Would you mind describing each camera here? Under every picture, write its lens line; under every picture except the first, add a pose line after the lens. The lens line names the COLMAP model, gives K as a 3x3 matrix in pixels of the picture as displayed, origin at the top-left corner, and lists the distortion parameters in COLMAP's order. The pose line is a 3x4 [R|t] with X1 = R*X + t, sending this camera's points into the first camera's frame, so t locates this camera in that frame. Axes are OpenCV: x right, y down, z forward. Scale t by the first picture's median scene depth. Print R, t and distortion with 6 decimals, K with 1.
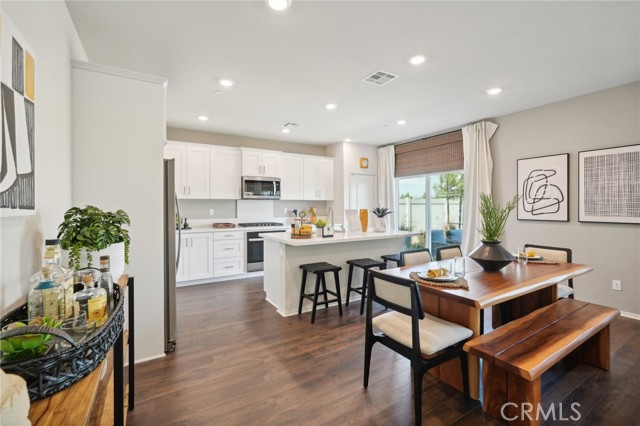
lens RADIAL K [[282.3, 0, 324.9], [0, 282.3, 205.7], [0, 0, 1]] dist [-0.013170, 0.005056]
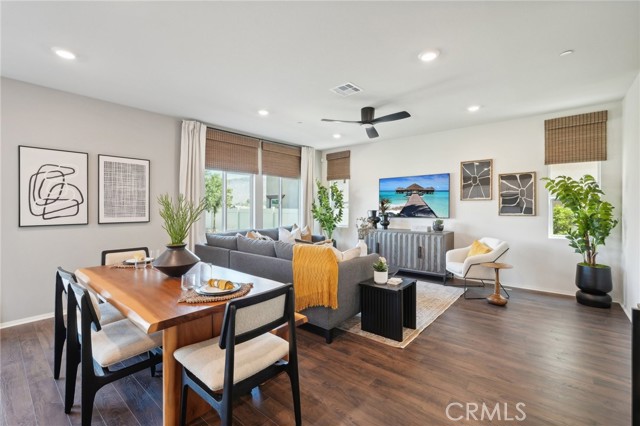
lens RADIAL K [[282.3, 0, 317.3], [0, 282.3, 209.8], [0, 0, 1]] dist [-0.013170, 0.005056]
pose [[-0.294799, -0.007757, 0.955528, -0.206890], [0.001266, 0.999963, 0.008508, -0.000212], [-0.955558, 0.003718, -0.294779, 0.385240]]
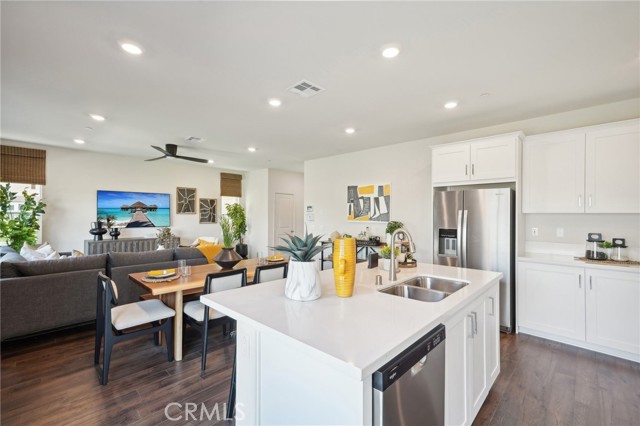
lens RADIAL K [[282.3, 0, 329.4], [0, 282.3, 217.0], [0, 0, 1]] dist [-0.013170, 0.005056]
pose [[-0.962094, 0.001436, -0.272715, 0.226140], [0.001947, 0.999997, -0.001604, -0.004896], [0.272712, -0.002074, -0.962094, 1.162581]]
